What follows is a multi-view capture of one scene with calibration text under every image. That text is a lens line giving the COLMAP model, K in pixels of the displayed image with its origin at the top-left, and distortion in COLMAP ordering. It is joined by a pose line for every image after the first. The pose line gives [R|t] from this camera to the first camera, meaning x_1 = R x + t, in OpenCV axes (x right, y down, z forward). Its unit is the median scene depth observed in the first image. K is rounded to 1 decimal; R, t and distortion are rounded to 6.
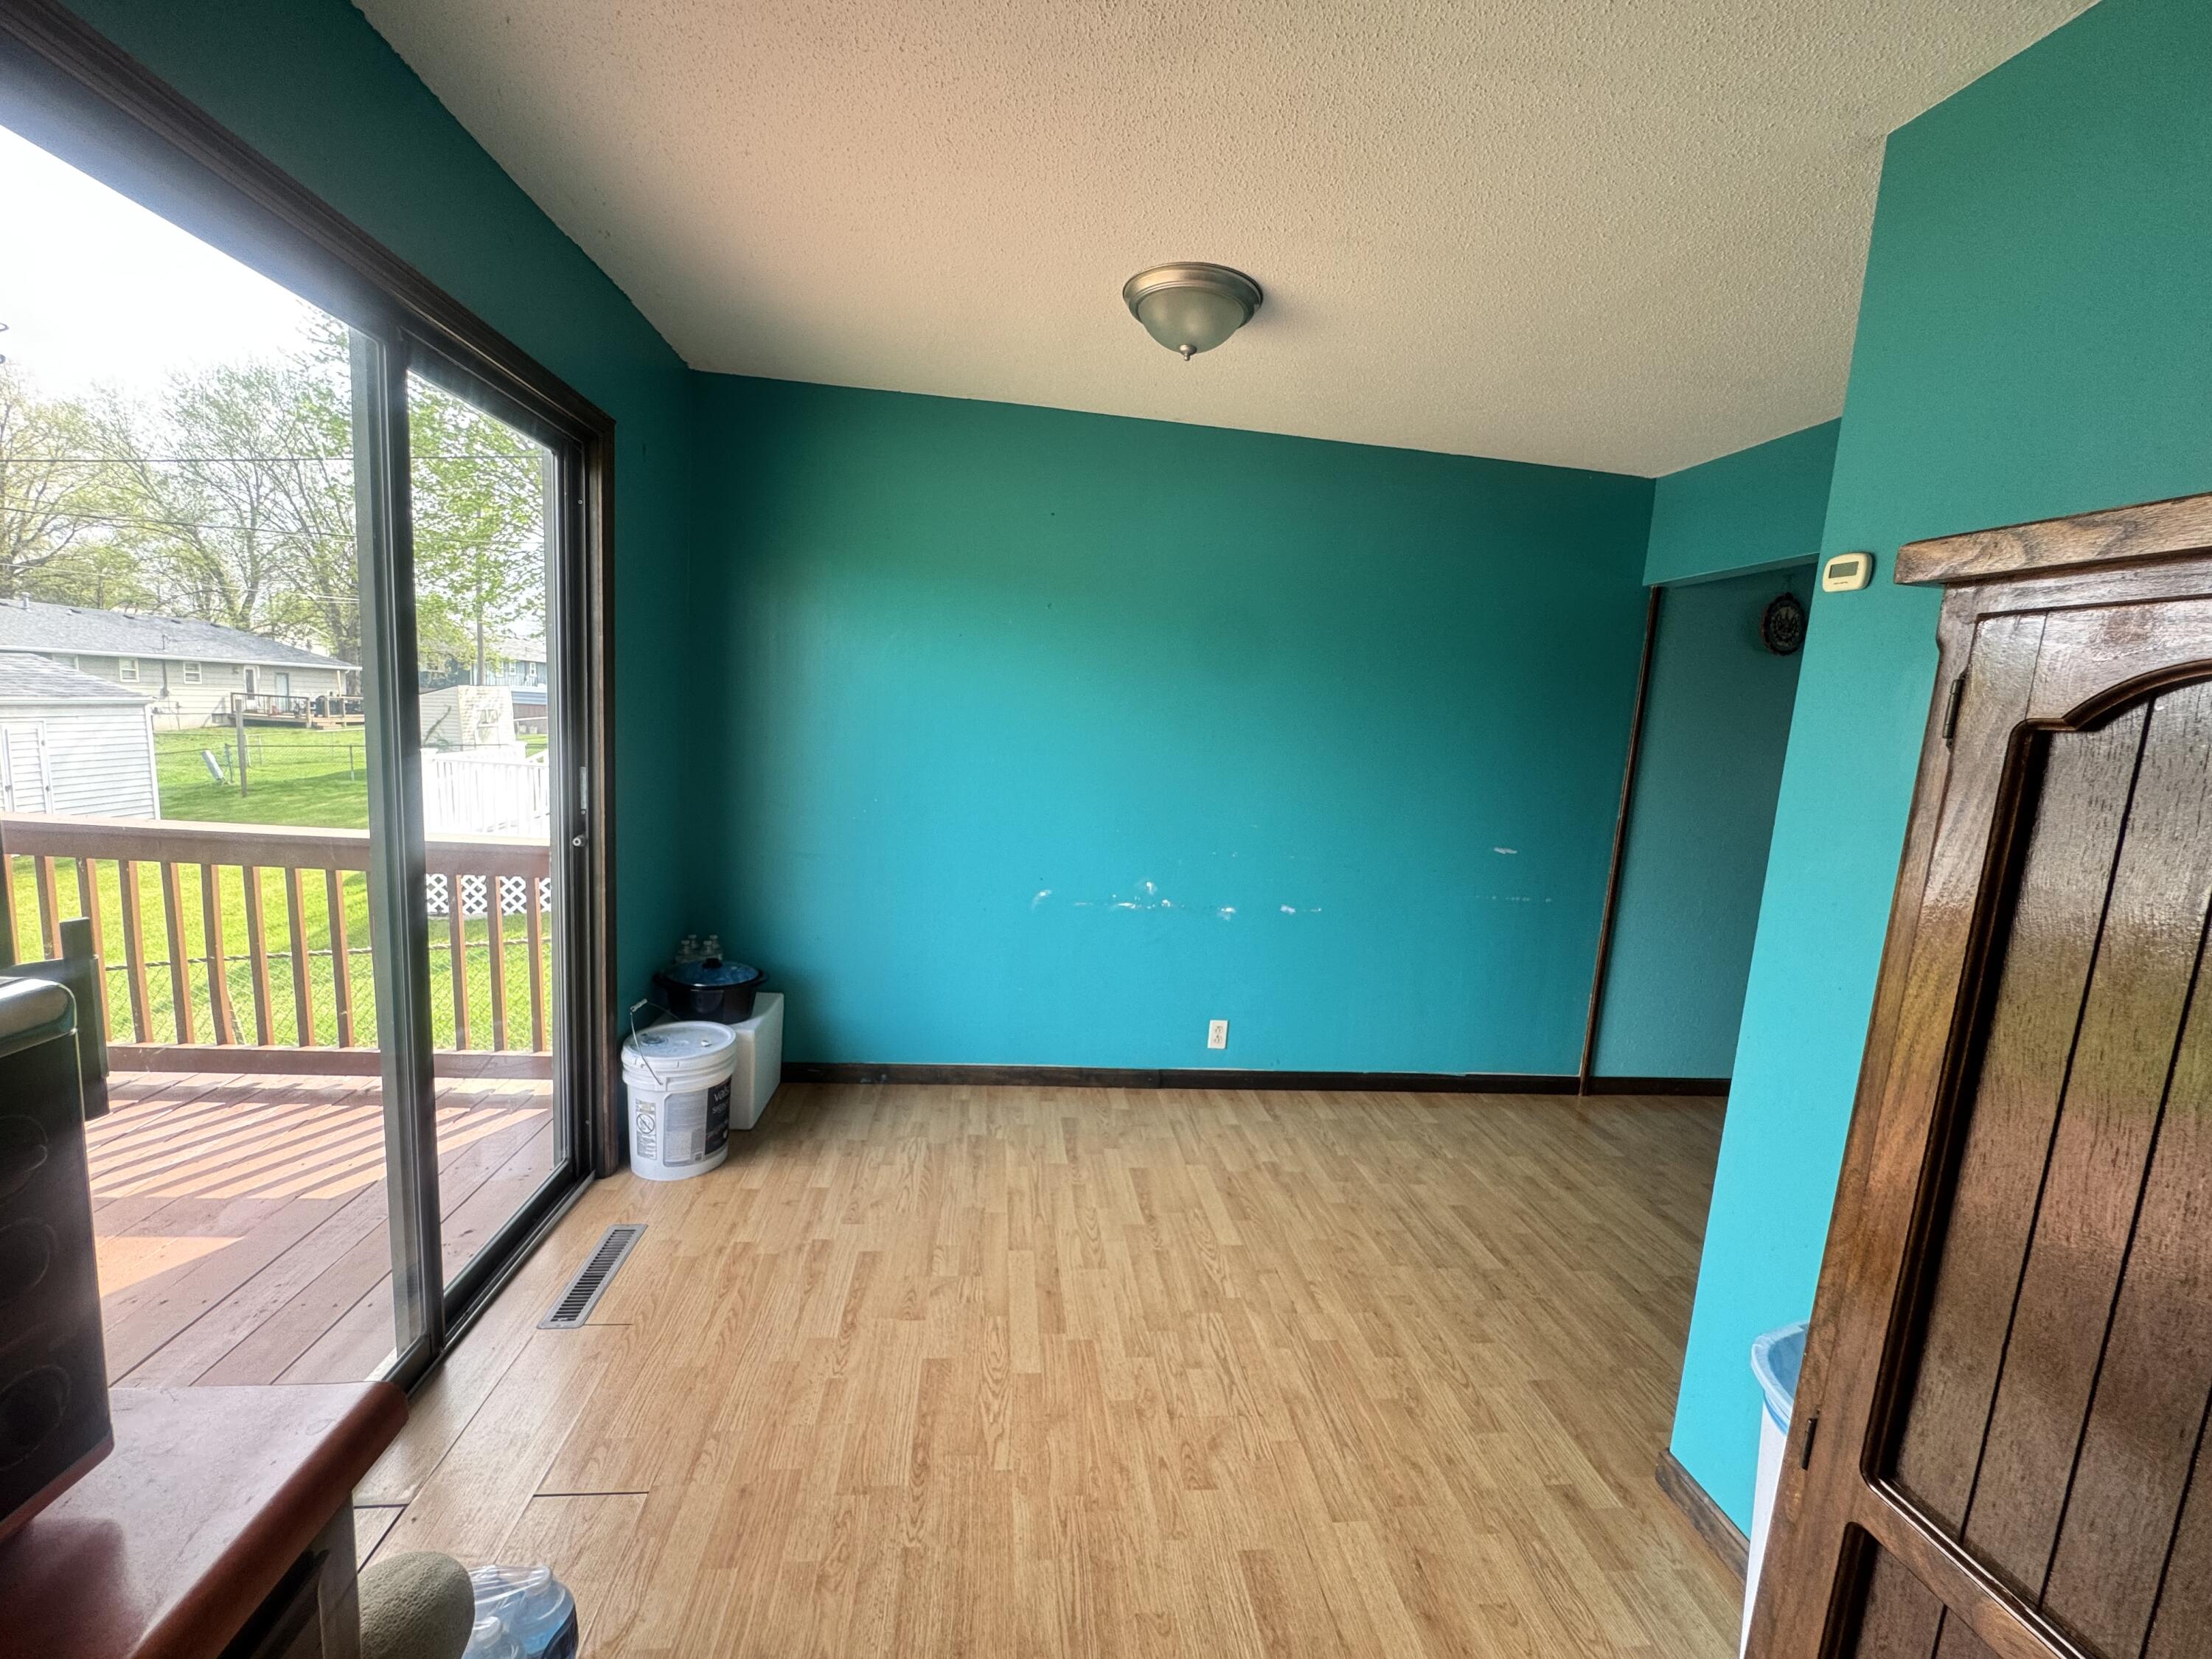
lens RADIAL K [[882.0, 0, 1113.9], [0, 882.0, 834.6], [0, 0, 1]] dist [-0.004094, -0.000183]
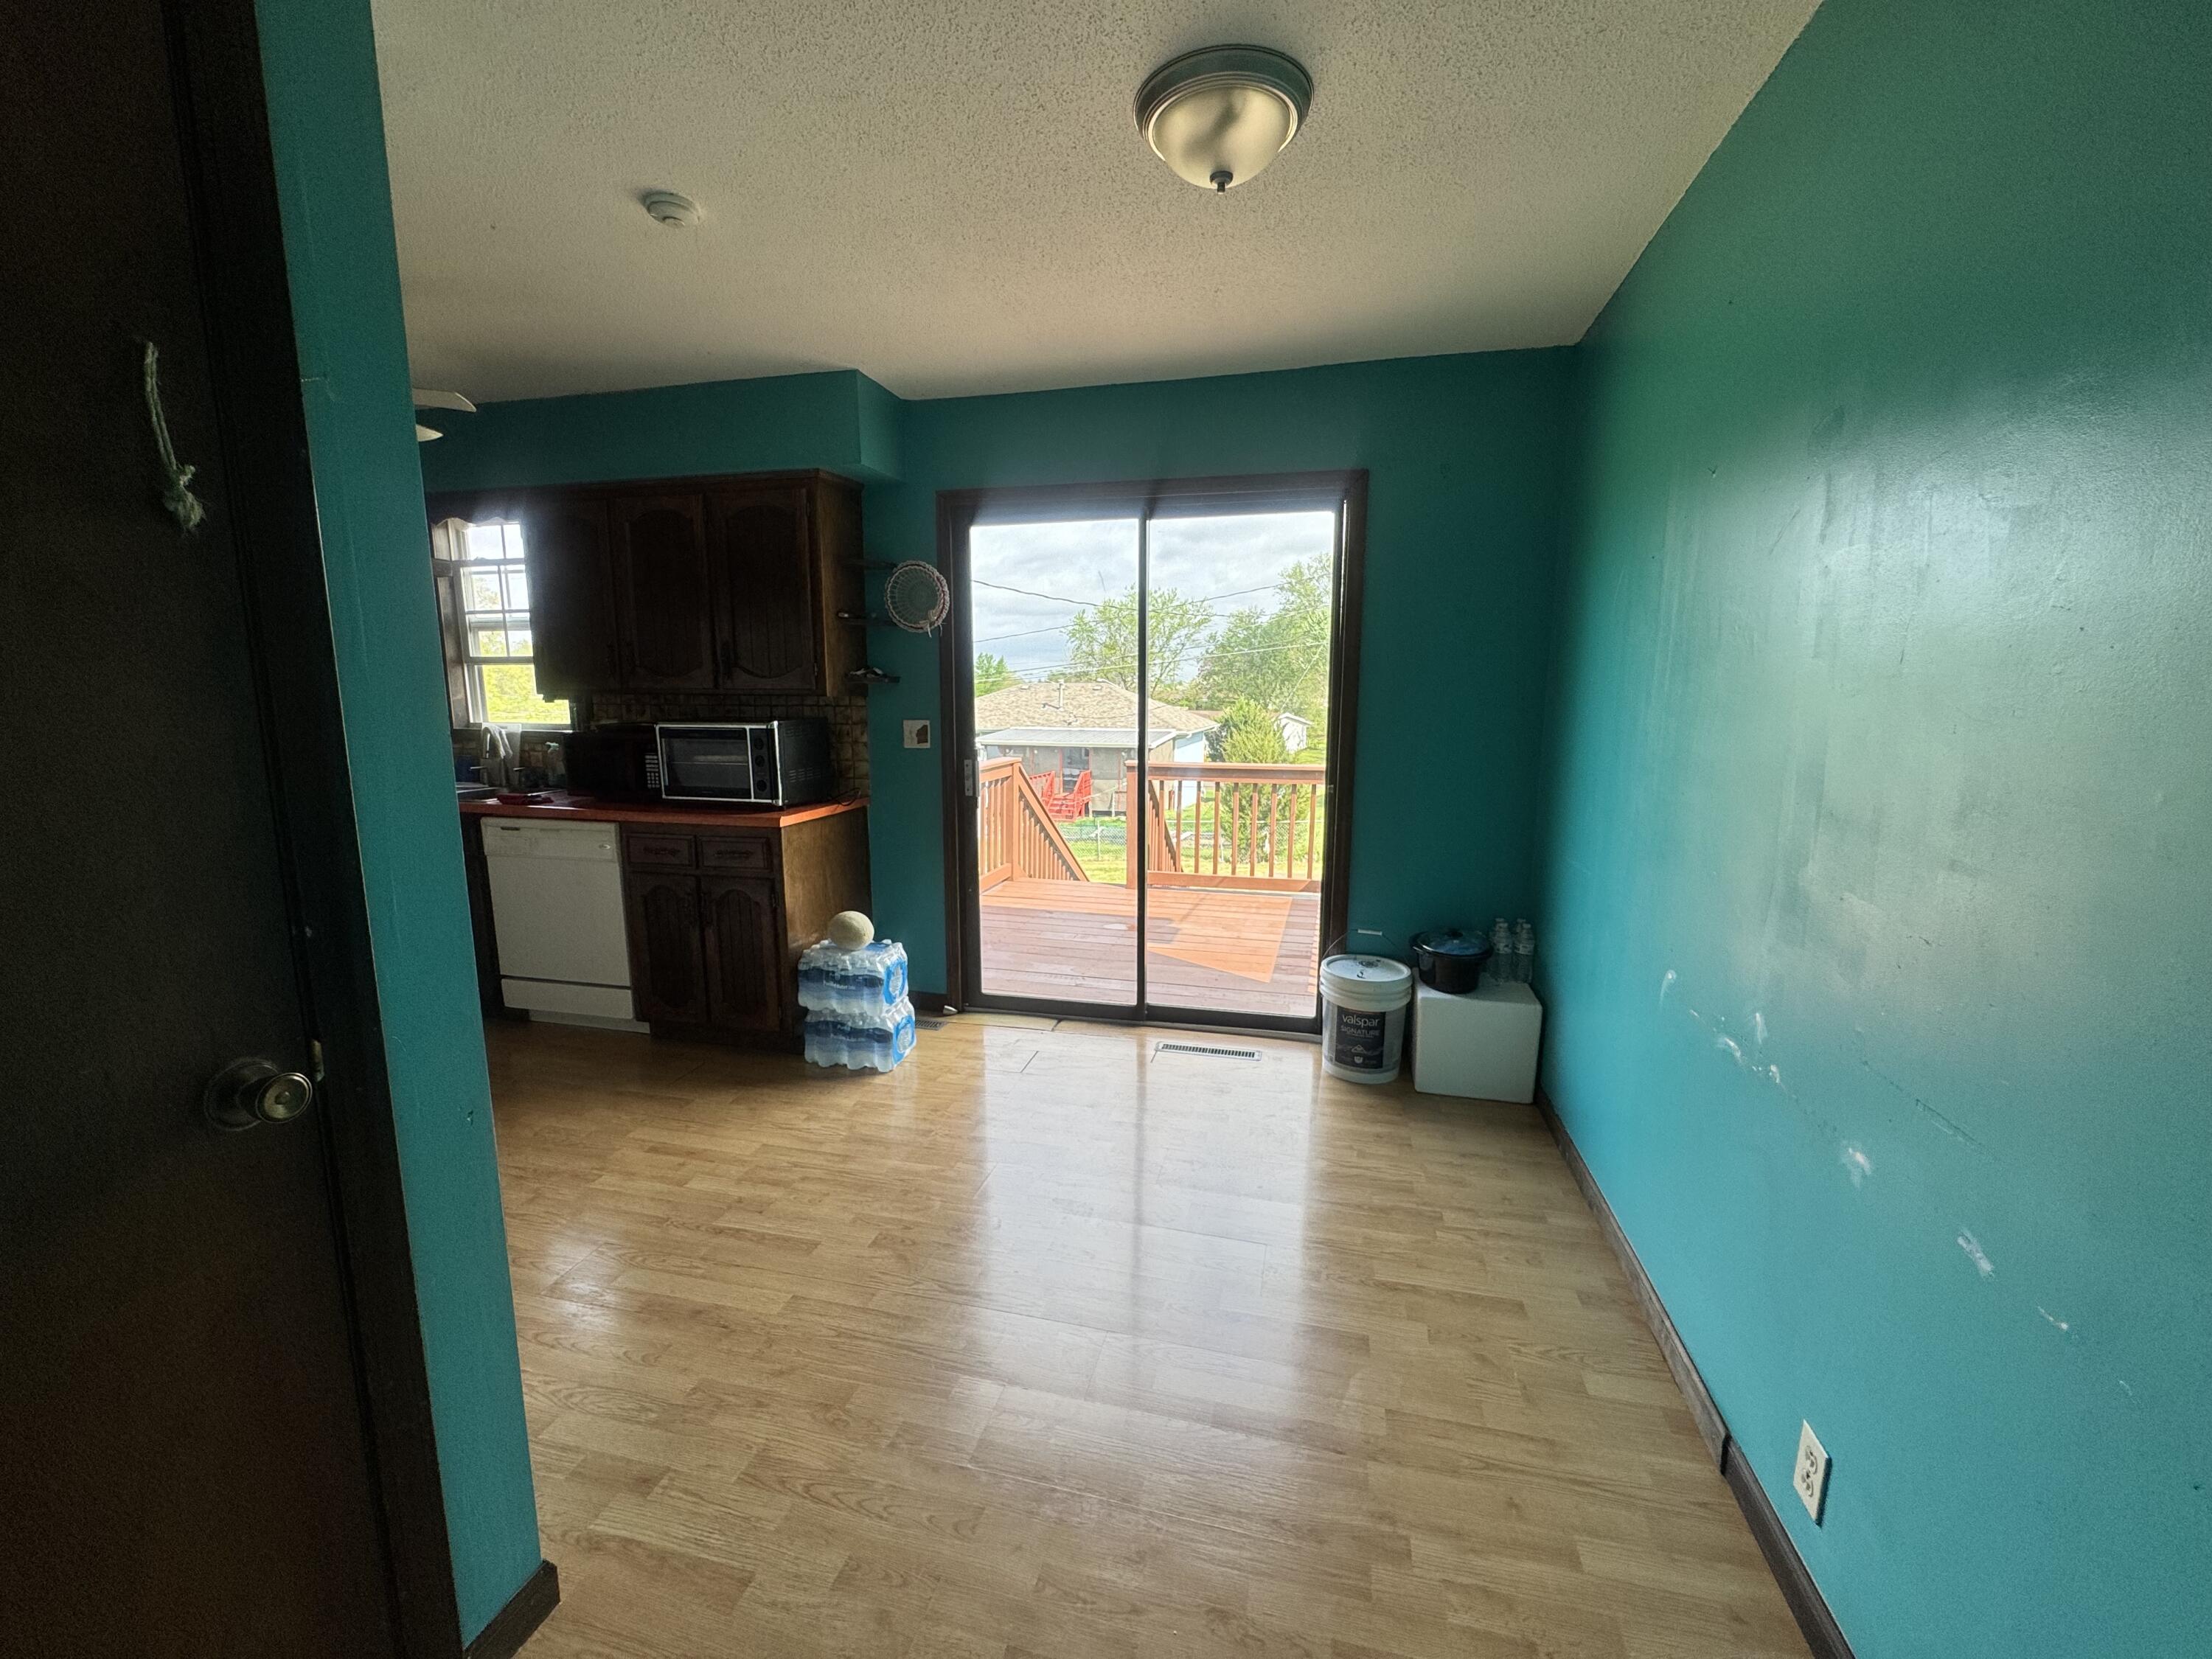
lens RADIAL K [[882.0, 0, 1113.1], [0, 882.0, 829.1], [0, 0, 1]] dist [-0.004094, -0.000183]
pose [[-0.356951, 0.073734, -0.931209, 1.042445], [-0.152462, 0.978914, 0.135952, -0.094114], [0.921597, 0.190502, -0.338182, 1.483818]]
